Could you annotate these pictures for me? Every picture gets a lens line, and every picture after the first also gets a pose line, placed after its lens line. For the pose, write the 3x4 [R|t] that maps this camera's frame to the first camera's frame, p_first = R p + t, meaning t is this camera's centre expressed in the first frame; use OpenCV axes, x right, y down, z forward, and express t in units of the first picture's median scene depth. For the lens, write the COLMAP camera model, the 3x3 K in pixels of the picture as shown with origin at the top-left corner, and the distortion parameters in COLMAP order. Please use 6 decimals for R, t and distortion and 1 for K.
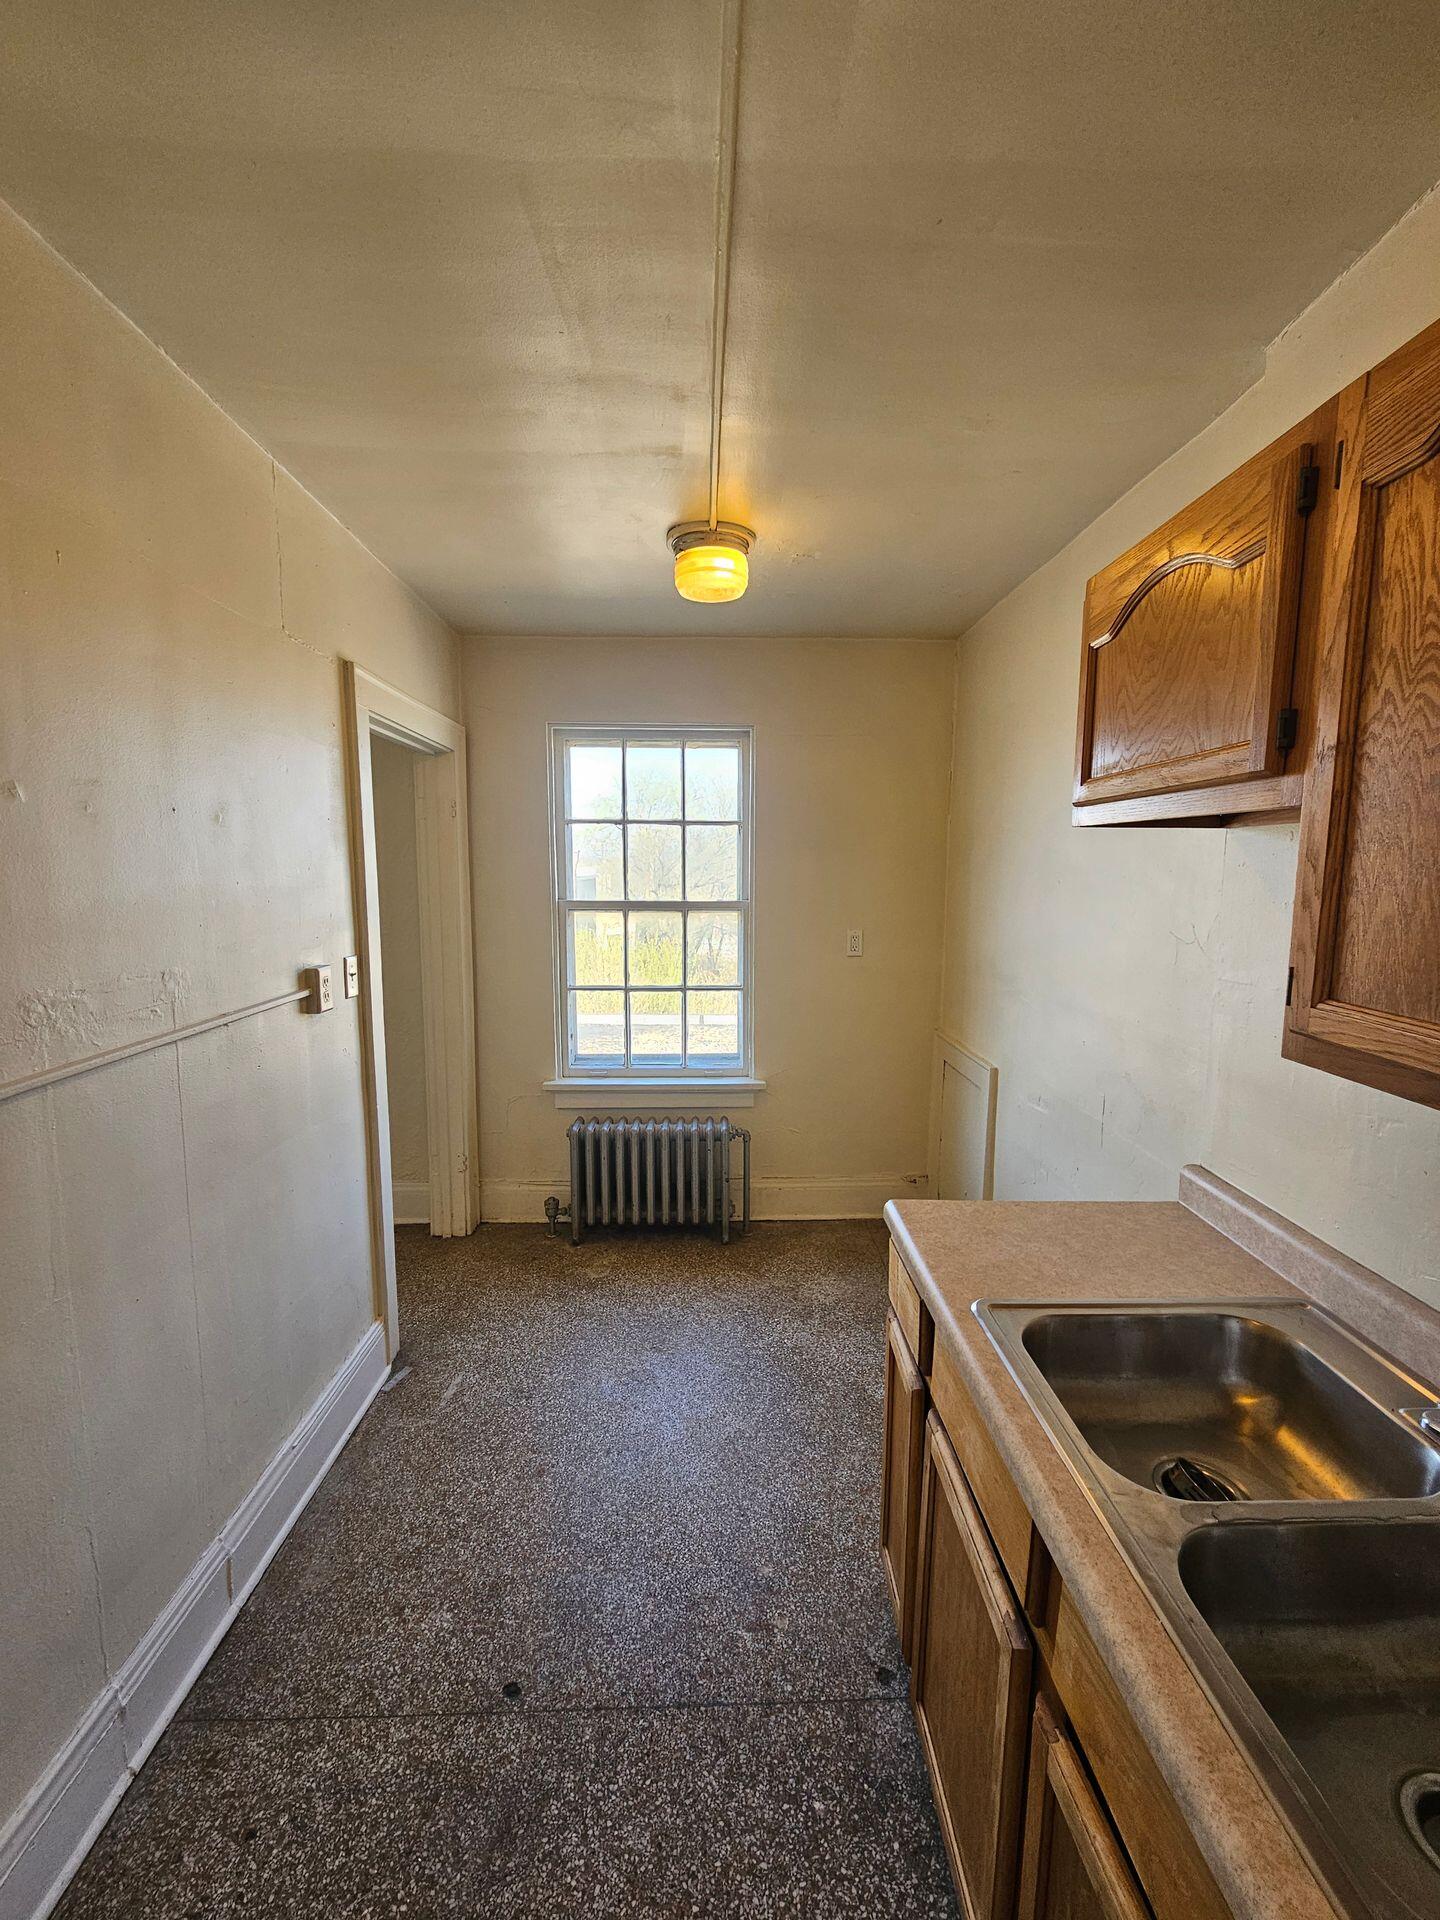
lens RADIAL K [[787.5, 0, 726.6], [0, 787.5, 960.5], [0, 0, 1]] dist [0.000158, -0.000051]
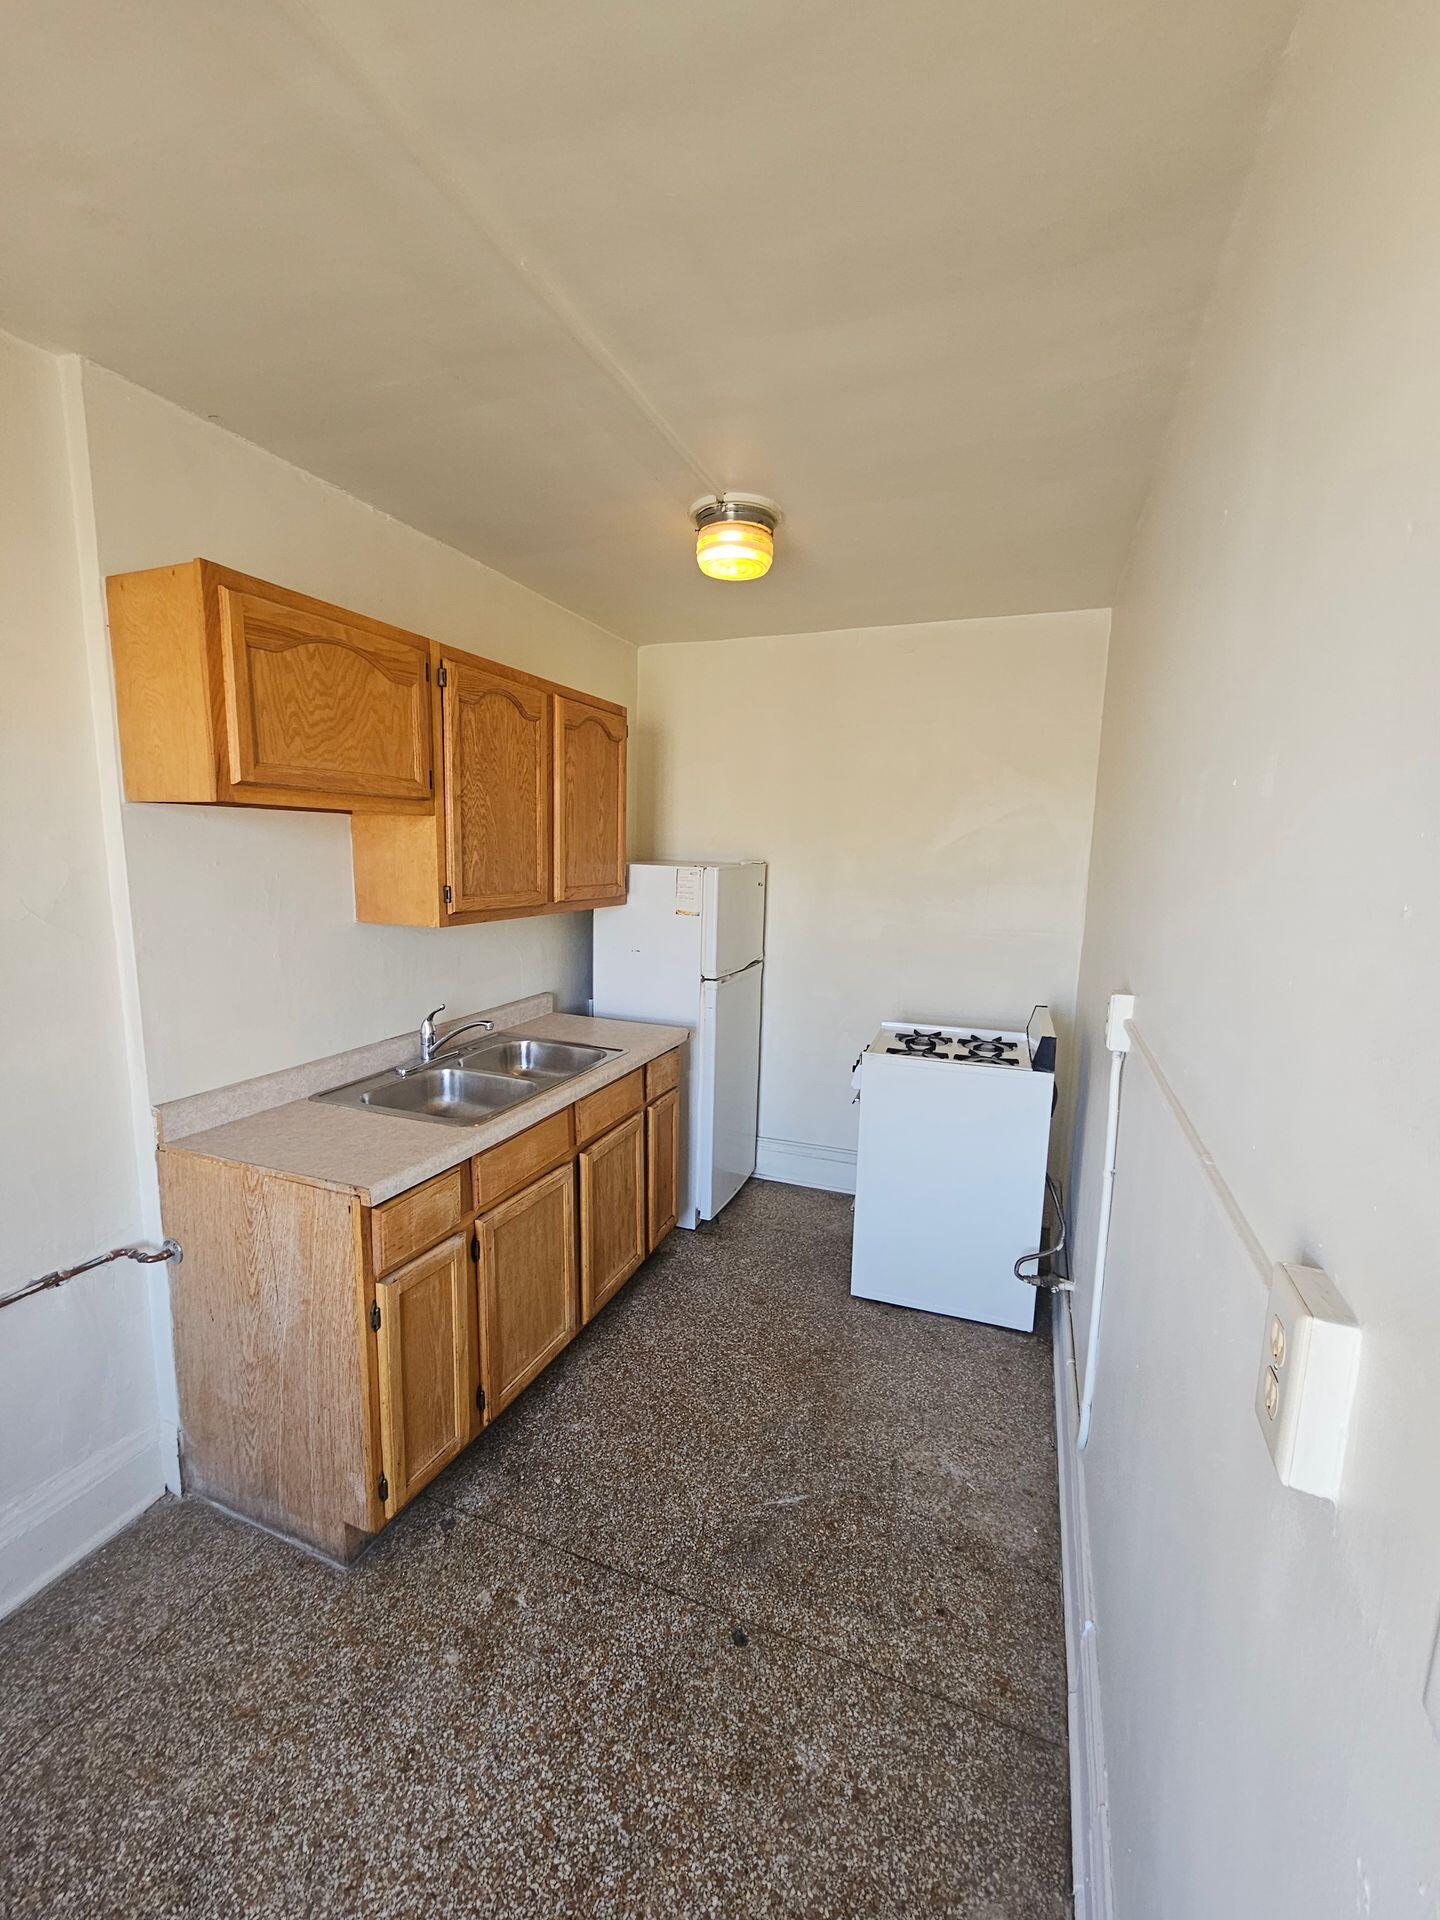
lens RADIAL K [[787.5, 0, 726.6], [0, 787.5, 960.5], [0, 0, 1]] dist [0.000158, -0.000051]
pose [[-0.920472, -0.081634, 0.382188, -0.594979], [0.019313, 0.967244, 0.253114, -0.220847], [-0.390332, 0.240365, -0.888744, 1.753817]]
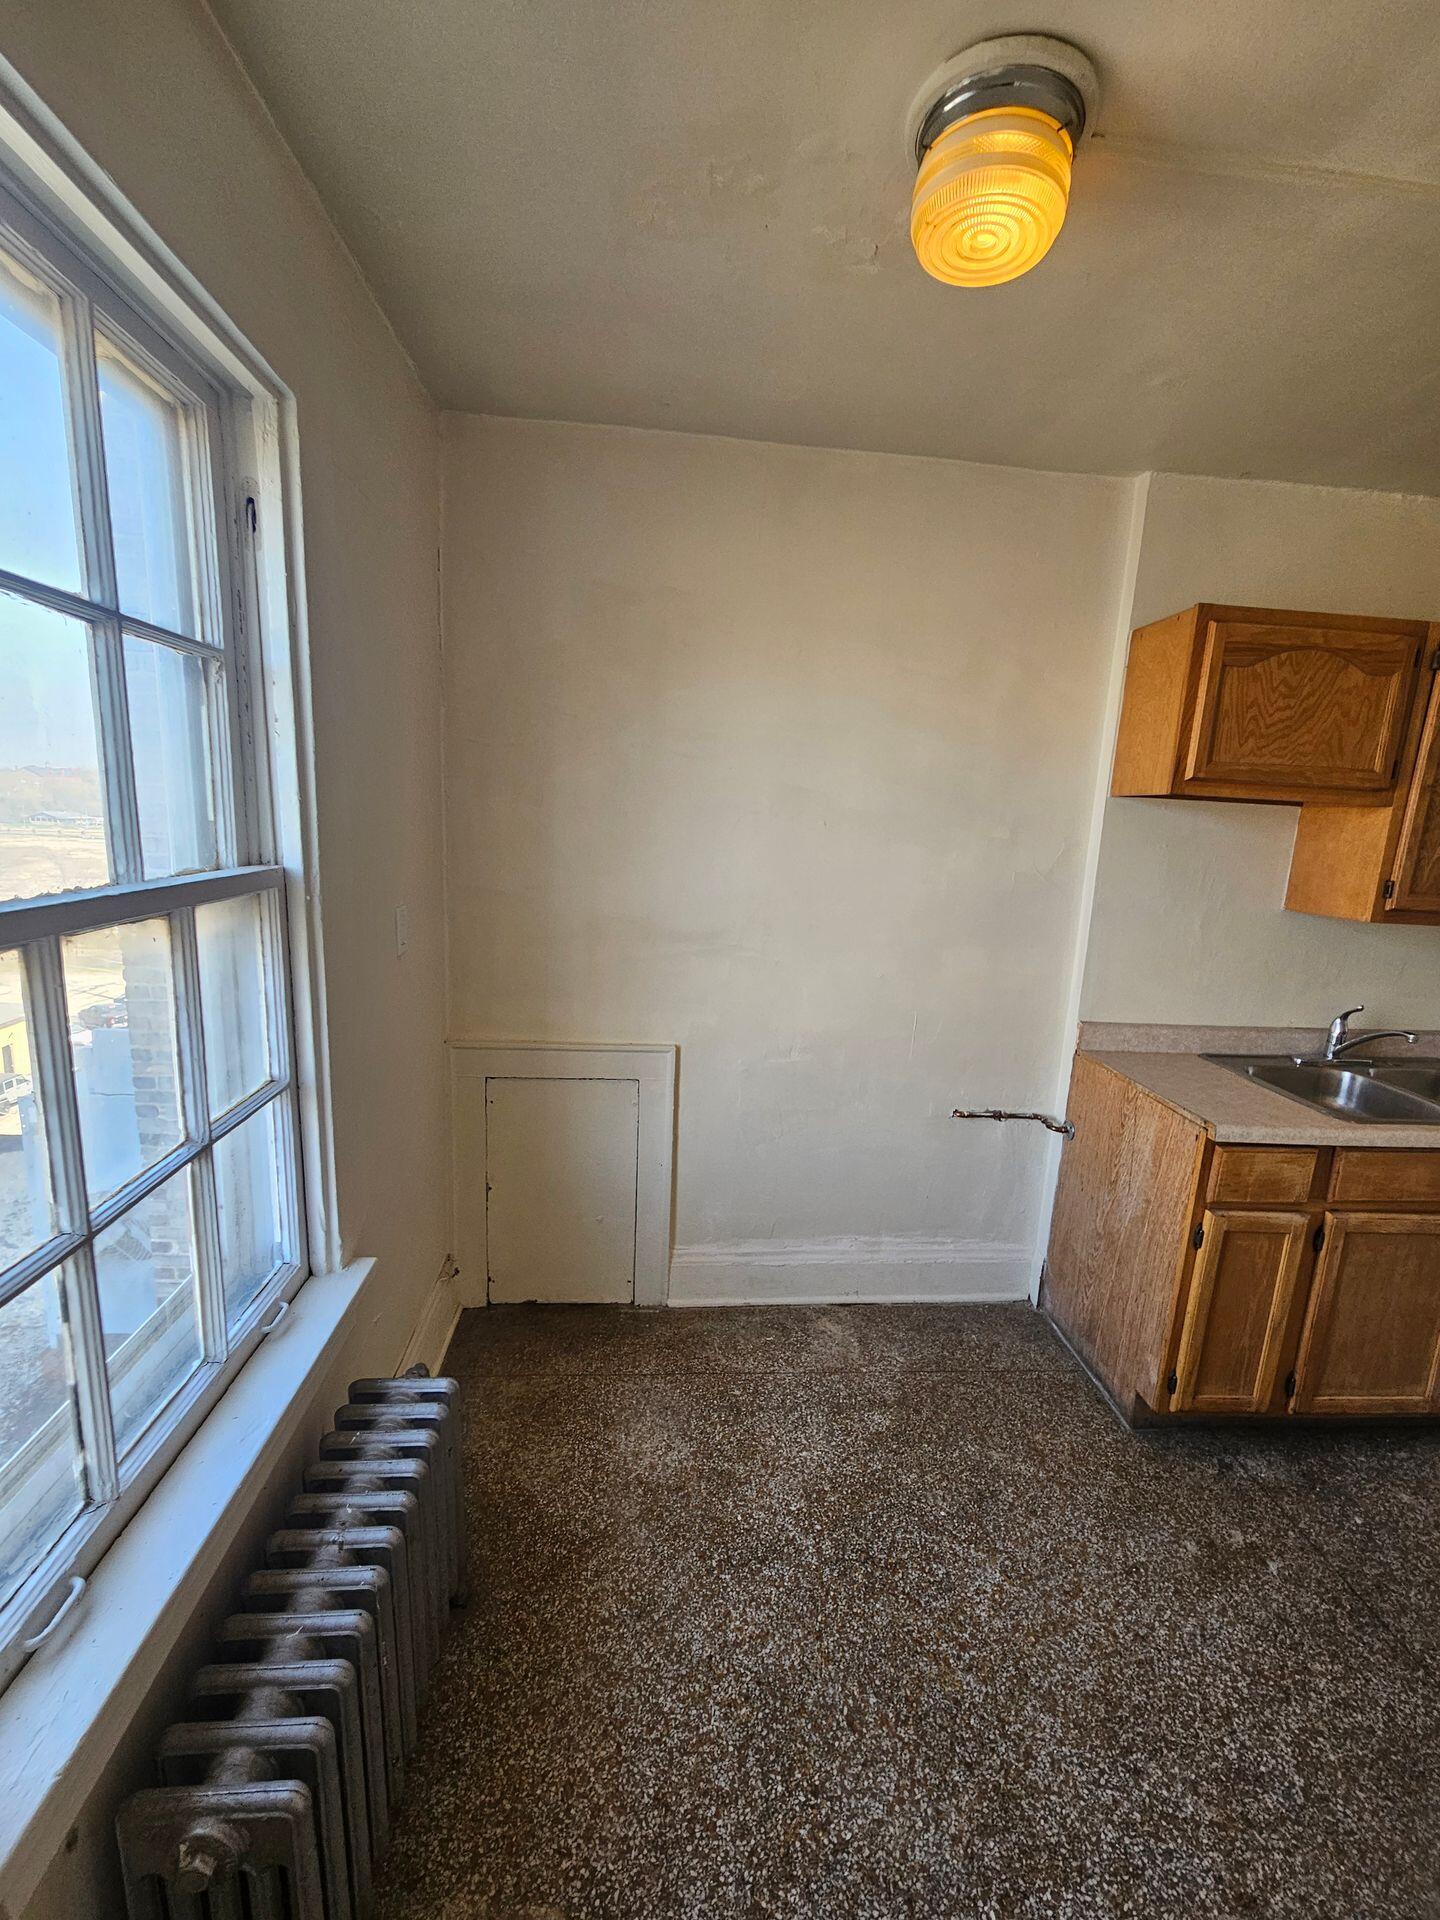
lens RADIAL K [[787.5, 0, 726.6], [0, 787.5, 960.5], [0, 0, 1]] dist [0.000158, -0.000051]
pose [[-0.053516, -0.194668, 0.979408, -0.883556], [0.067610, 0.977857, 0.198054, -0.212576], [-0.996276, 0.076816, -0.039169, 1.863511]]
